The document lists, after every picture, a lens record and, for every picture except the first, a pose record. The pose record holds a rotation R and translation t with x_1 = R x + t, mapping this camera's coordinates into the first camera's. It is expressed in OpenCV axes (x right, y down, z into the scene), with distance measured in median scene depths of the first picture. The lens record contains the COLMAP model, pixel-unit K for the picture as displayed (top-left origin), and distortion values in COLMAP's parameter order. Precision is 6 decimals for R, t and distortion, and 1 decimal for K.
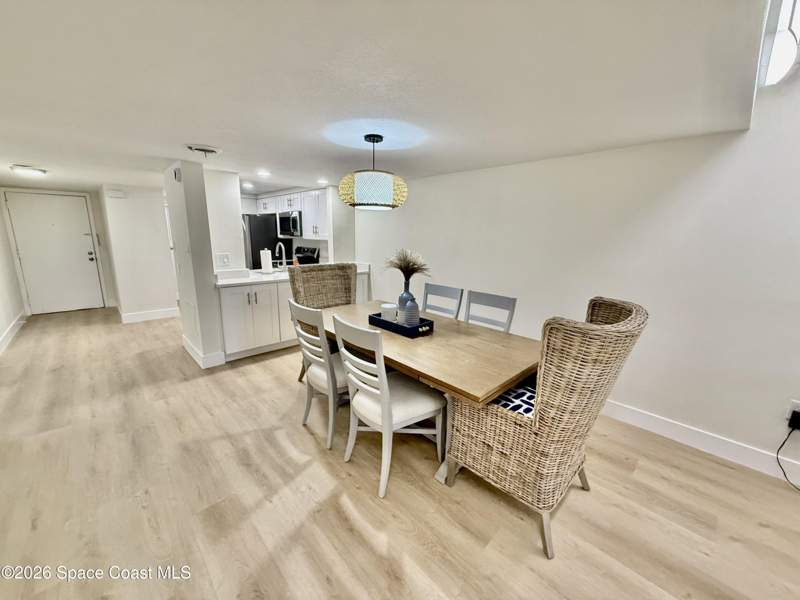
lens RADIAL K [[316.2, 0, 403.9], [0, 316.2, 300.3], [0, 0, 1]] dist [-0.001730, -0.000179]
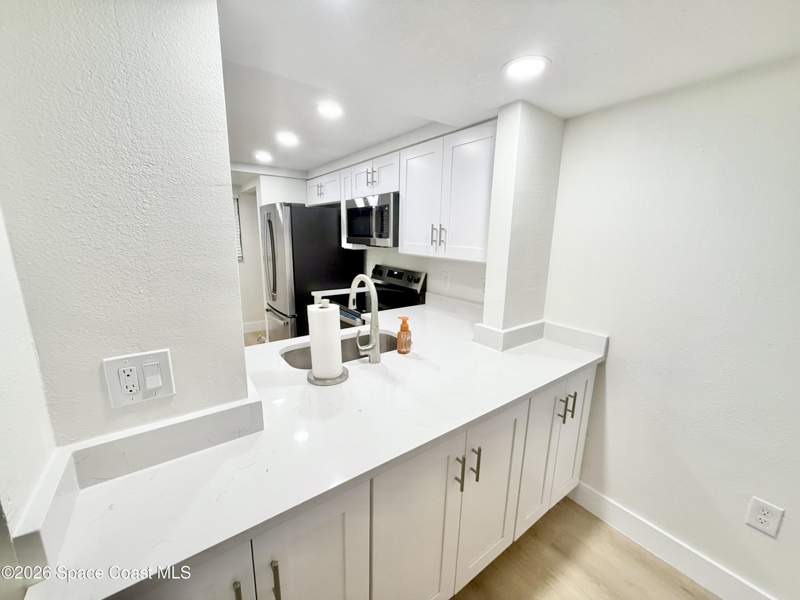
lens RADIAL K [[316.2, 0, 403.9], [0, 316.2, 300.3], [0, 0, 1]] dist [-0.001730, -0.000179]
pose [[0.990204, 0.030571, -0.136242, -0.236013], [-0.030693, 0.999528, 0.001206, -0.122364], [0.136215, 0.002988, 0.990675, 0.522812]]
